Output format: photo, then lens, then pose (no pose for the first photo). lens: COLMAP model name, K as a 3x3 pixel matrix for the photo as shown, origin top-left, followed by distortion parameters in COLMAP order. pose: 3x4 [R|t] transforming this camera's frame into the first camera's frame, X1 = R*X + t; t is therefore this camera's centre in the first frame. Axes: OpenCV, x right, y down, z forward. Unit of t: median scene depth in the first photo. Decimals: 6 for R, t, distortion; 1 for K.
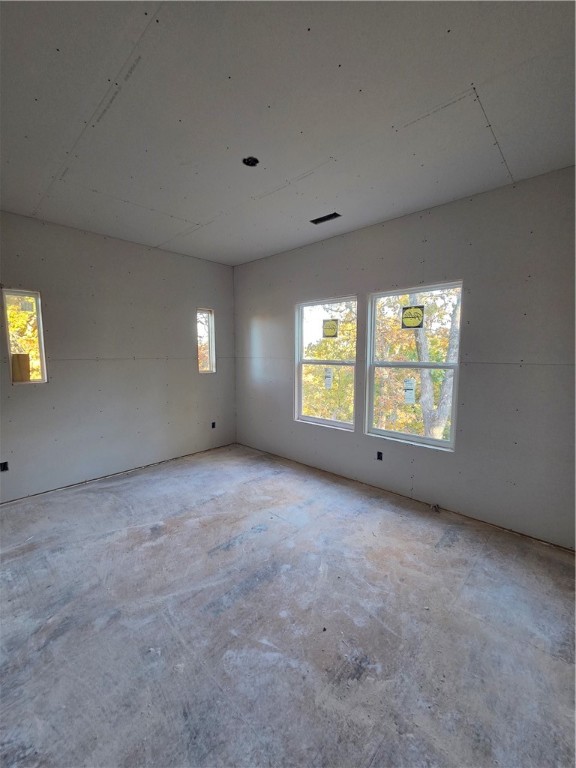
lens RADIAL K [[317.0, 0, 278.3], [0, 317.0, 385.7], [0, 0, 1]] dist [0.003001, 0.000526]
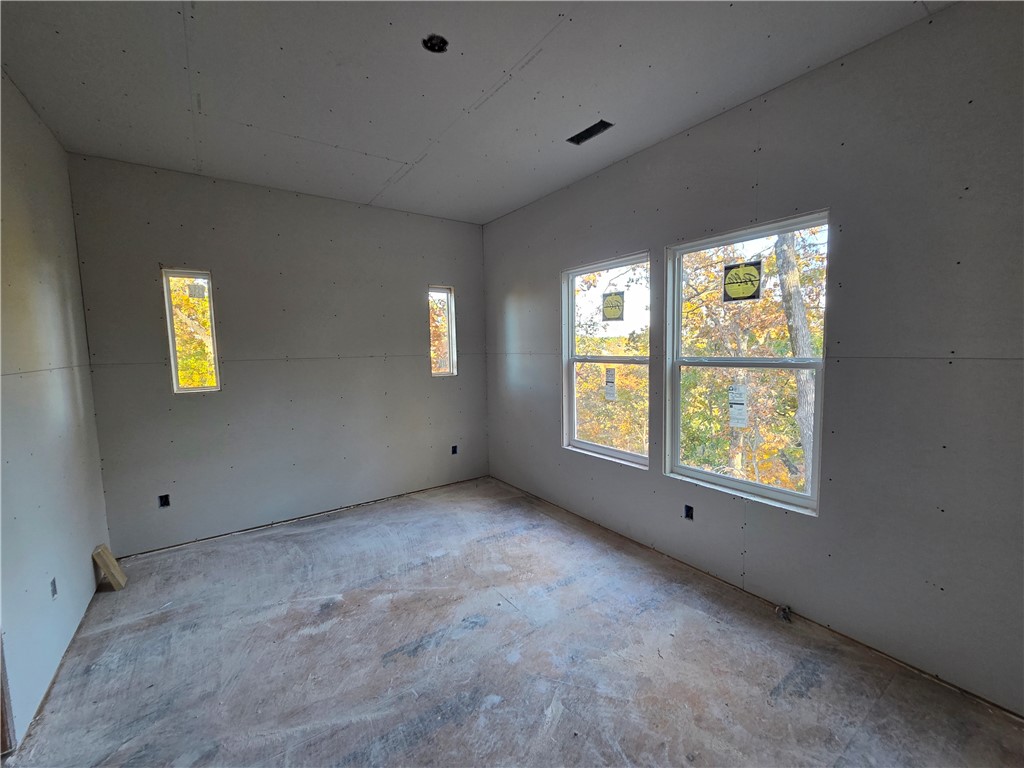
lens RADIAL K [[422.7, 0, 512.0], [0, 422.7, 384.0], [0, 0, 1]] dist [0.003001, 0.000526]
pose [[0.981956, -0.001464, -0.189106, 0.150580], [-0.001645, 0.999866, -0.016282, -0.011293], [0.189105, 0.016299, 0.981822, 0.145415]]
